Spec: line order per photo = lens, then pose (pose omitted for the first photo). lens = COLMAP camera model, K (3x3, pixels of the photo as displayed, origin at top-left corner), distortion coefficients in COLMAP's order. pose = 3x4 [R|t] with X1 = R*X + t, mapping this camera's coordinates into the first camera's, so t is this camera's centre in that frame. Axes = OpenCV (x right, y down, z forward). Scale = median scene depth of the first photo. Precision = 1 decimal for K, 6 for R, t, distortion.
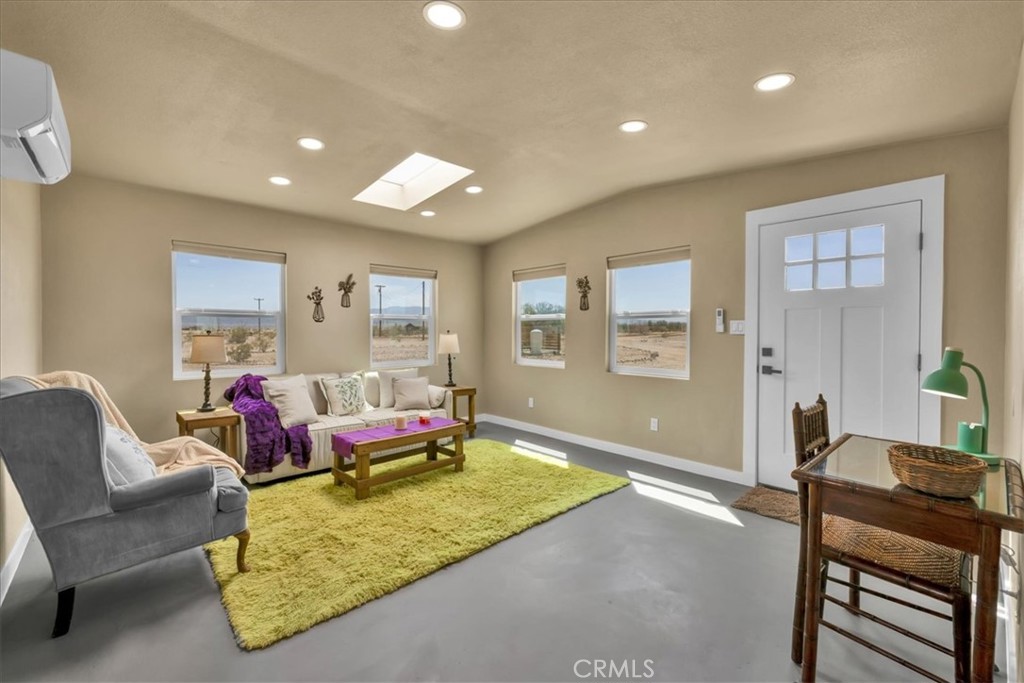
lens RADIAL K [[431.6, 0, 502.5], [0, 431.6, 336.4], [0, 0, 1]] dist [0.003495, 0.000540]
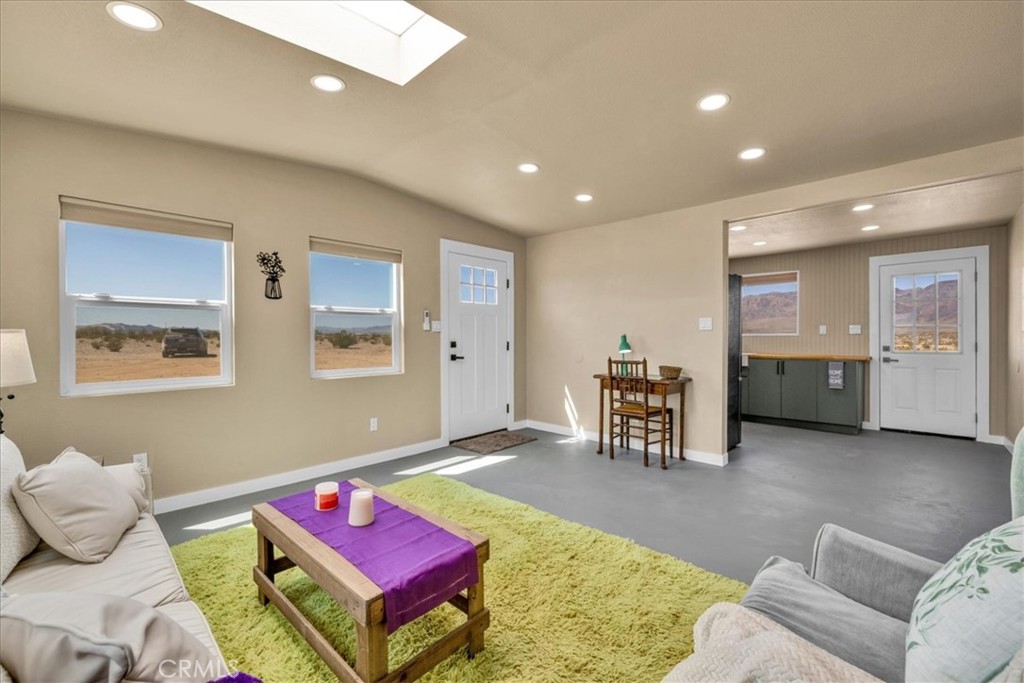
lens RADIAL K [[431.6, 0, 502.5], [0, 431.6, 336.4], [0, 0, 1]] dist [0.003495, 0.000540]
pose [[-0.083707, -0.004593, 0.996480, -0.716445], [0.016016, 0.999854, 0.005954, 0.004133], [-0.996362, 0.016458, -0.083621, 0.876936]]
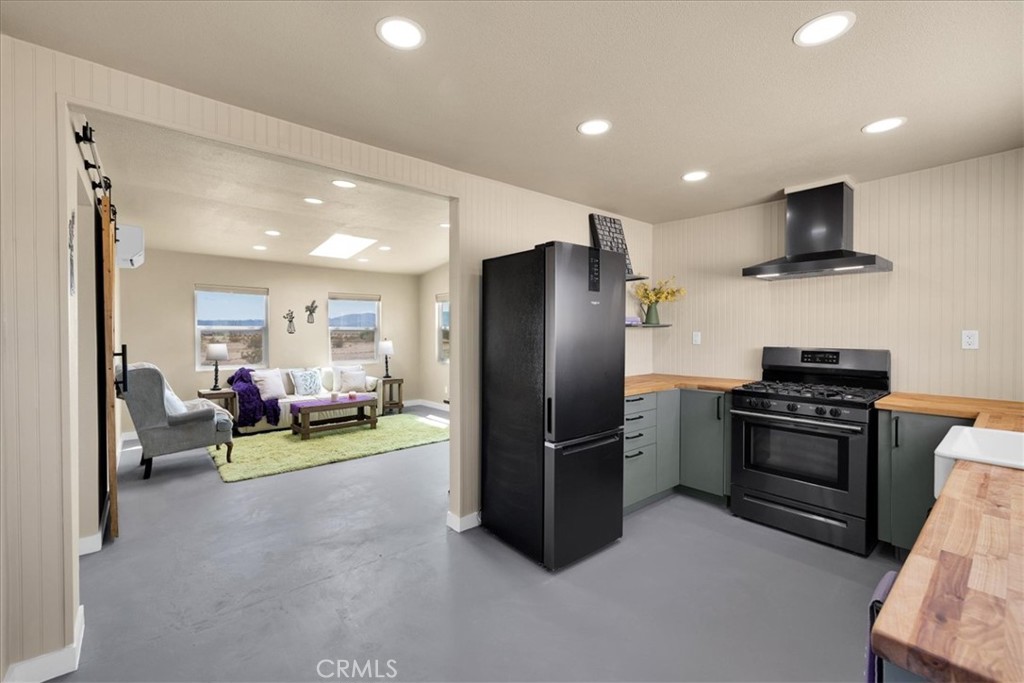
lens RADIAL K [[431.6, 0, 502.5], [0, 431.6, 336.4], [0, 0, 1]] dist [0.003495, 0.000540]
pose [[0.999364, -0.006432, -0.035064, 0.441216], [0.006149, 0.999948, -0.008196, -0.008255], [0.035114, 0.007976, 0.999351, -0.575173]]
